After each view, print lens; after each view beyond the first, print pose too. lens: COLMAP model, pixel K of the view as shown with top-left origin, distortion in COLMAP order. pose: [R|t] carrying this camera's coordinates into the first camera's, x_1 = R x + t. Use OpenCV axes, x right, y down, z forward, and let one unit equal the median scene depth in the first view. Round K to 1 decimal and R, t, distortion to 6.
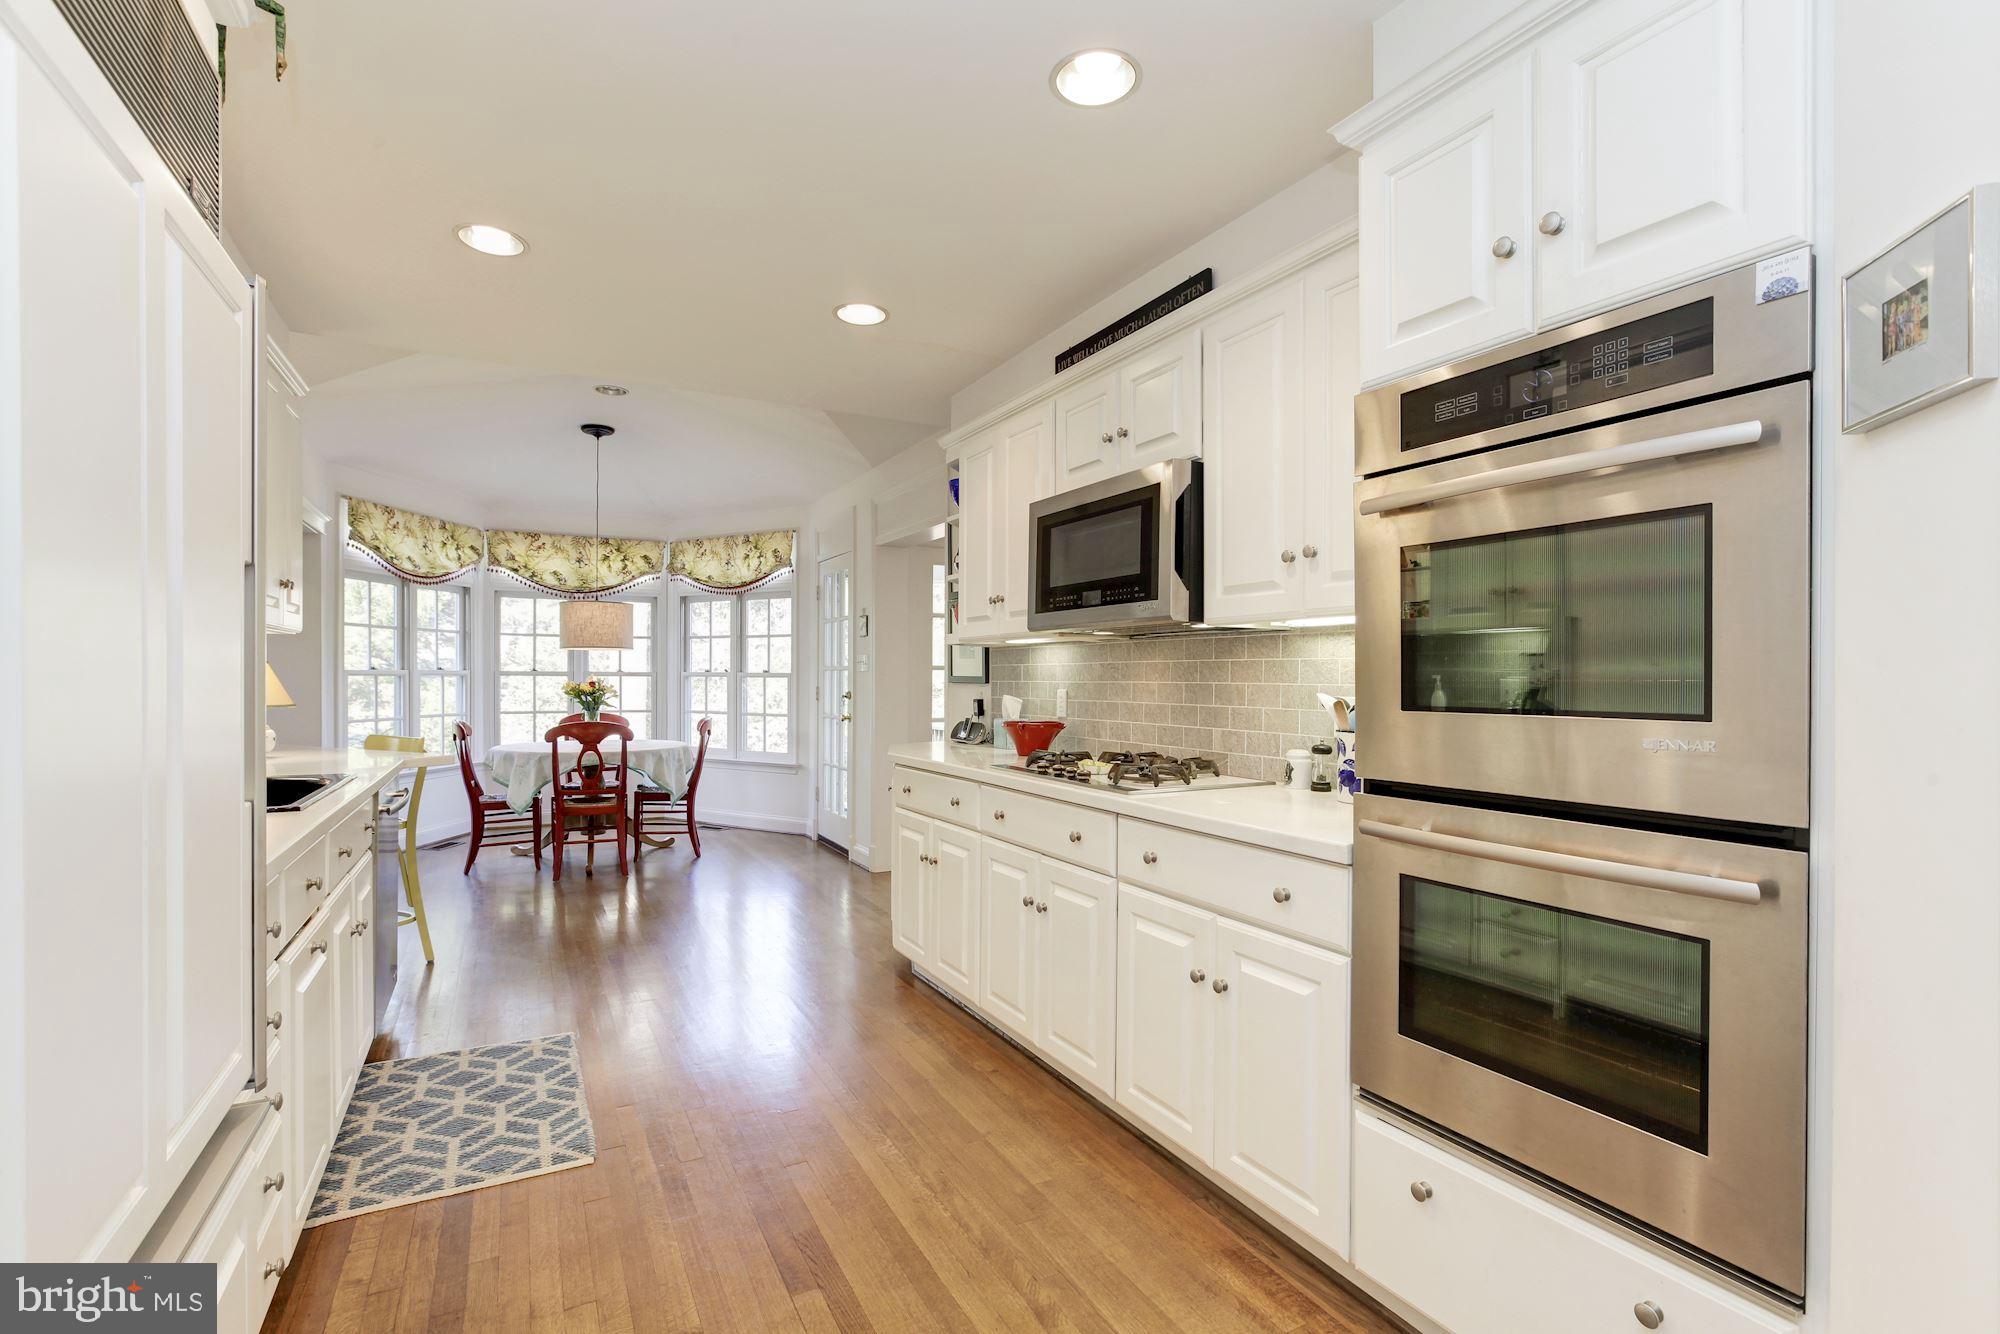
lens RADIAL K [[908.1, 0, 1011.3], [0, 908.1, 683.5], [0, 0, 1]] dist [-0.051544, 0.025698]
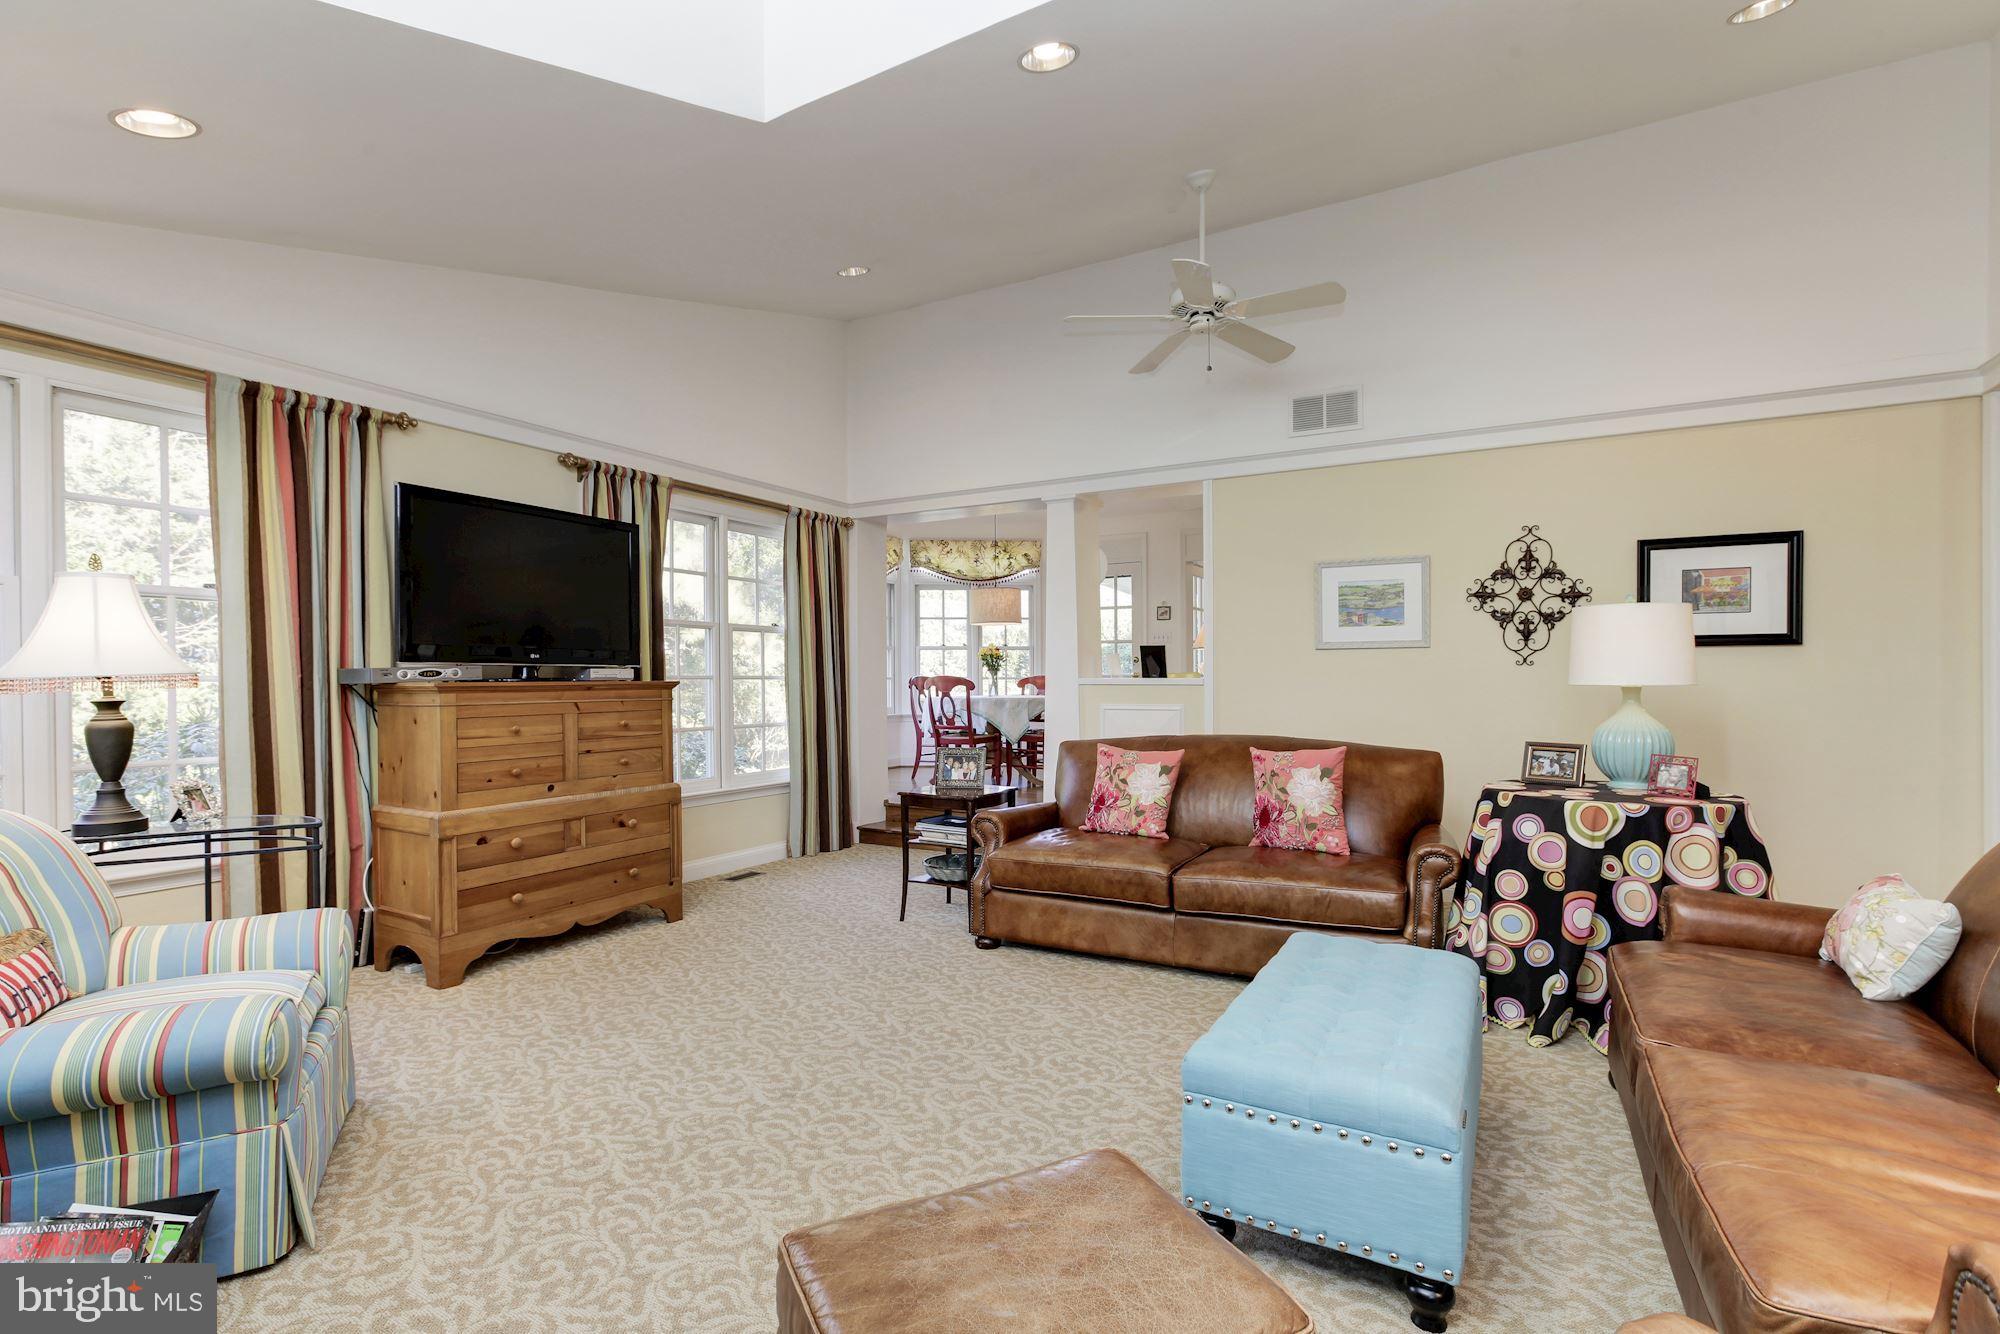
lens RADIAL K [[908.1, 0, 1011.3], [0, 908.1, 683.5], [0, 0, 1]] dist [-0.051544, 0.025698]
pose [[0.847526, -0.014928, 0.530544, -1.326349], [0.014898, 0.999880, 0.004335, 0.057812], [-0.530545, 0.004230, 0.847646, -0.296988]]
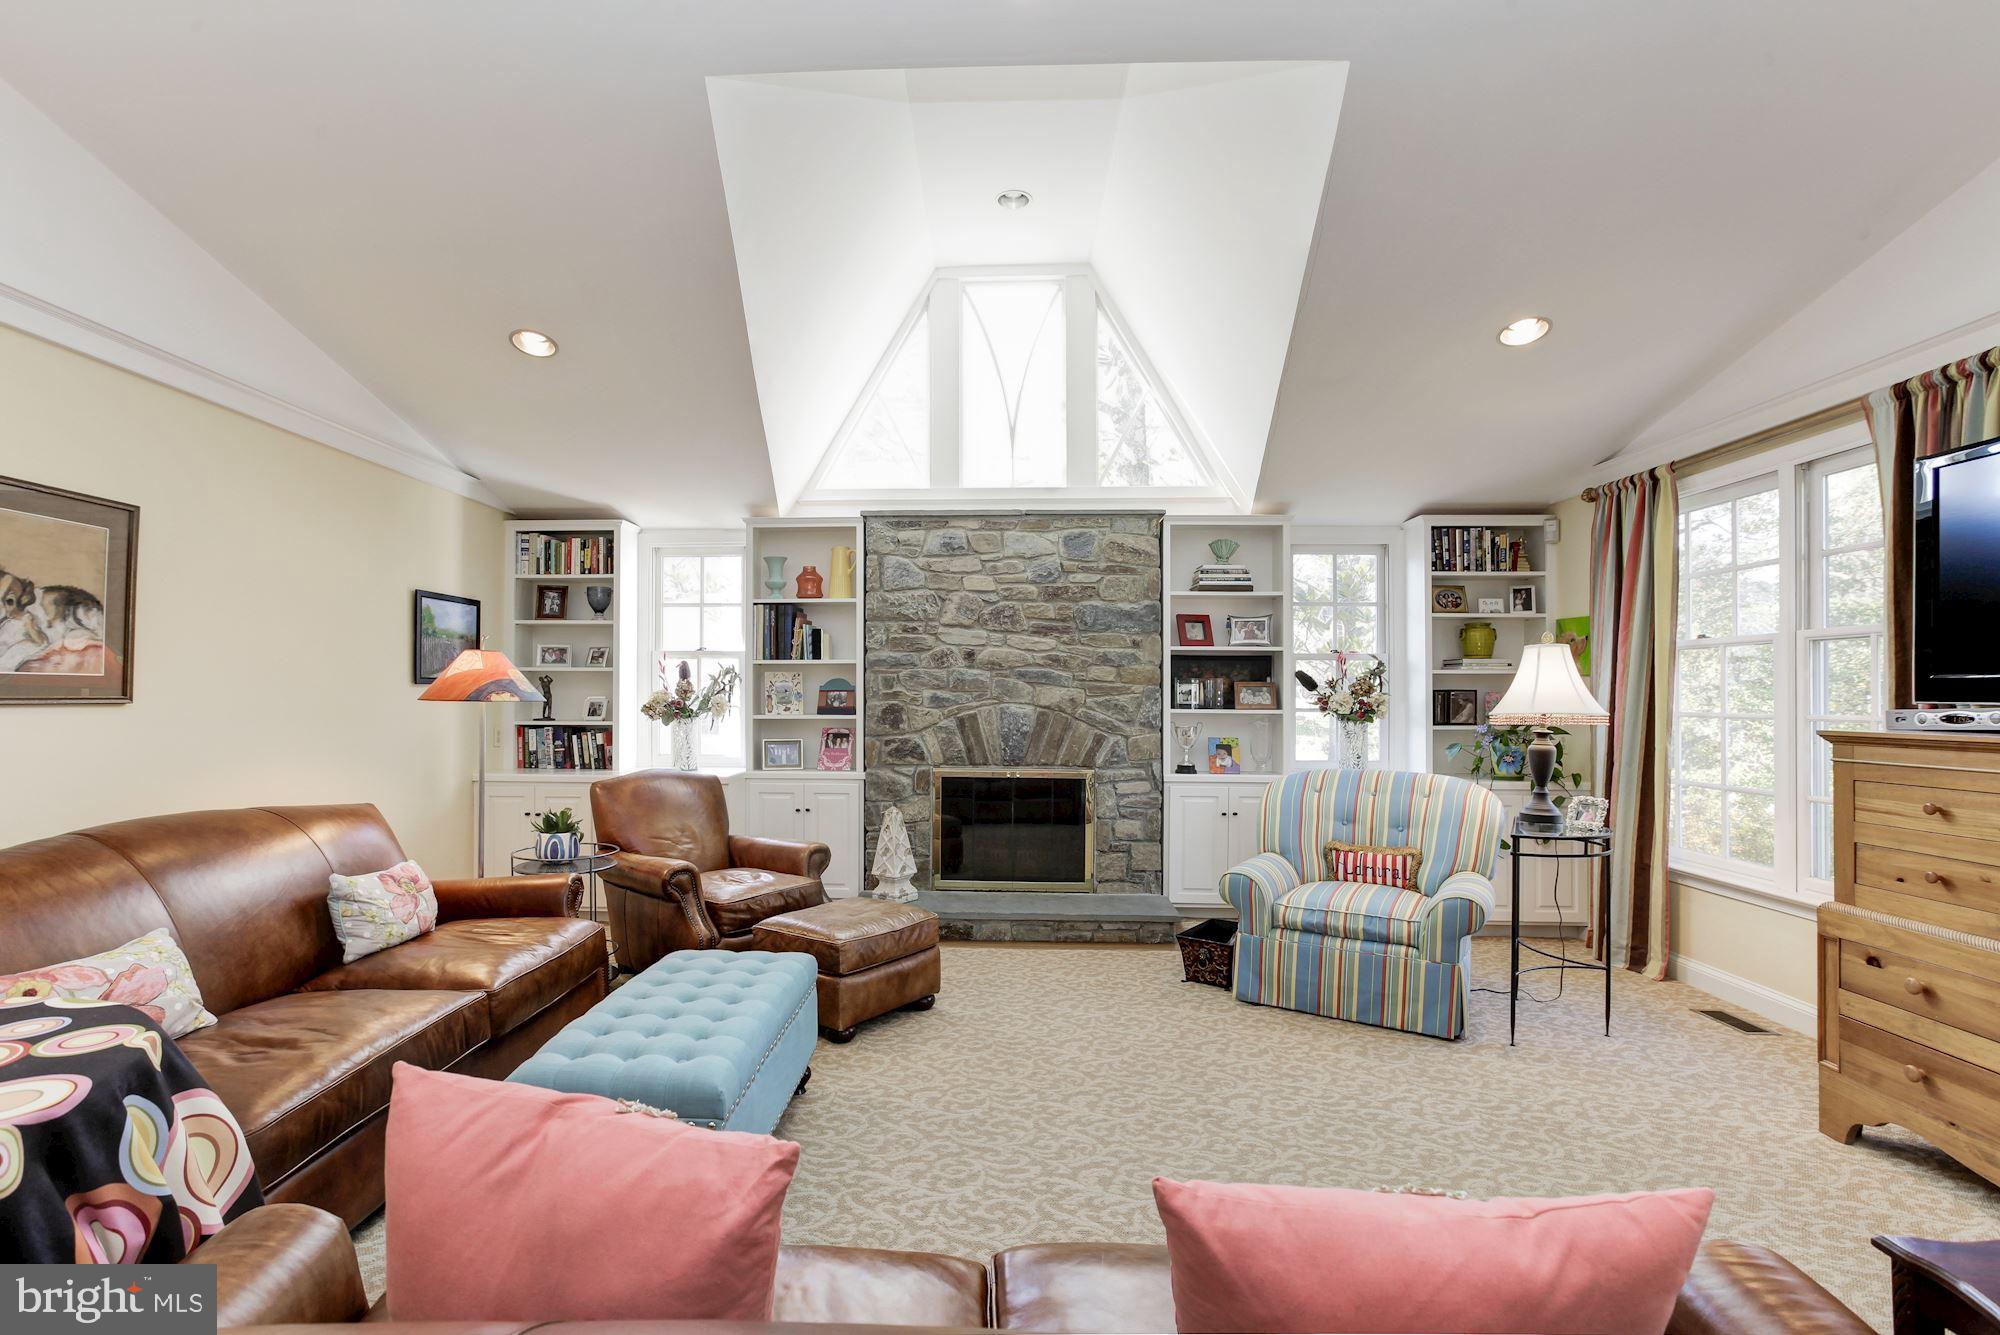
lens RADIAL K [[937.3, 0, 944.1], [0, 937.3, 690.8], [0, 0, 1]] dist [-0.056881, 0.032217]
pose [[-0.530021, -0.016109, -0.847831, -0.627946], [-0.013871, 0.999850, -0.010326, 0.044285], [0.847871, 0.006287, -0.530165, 0.342820]]
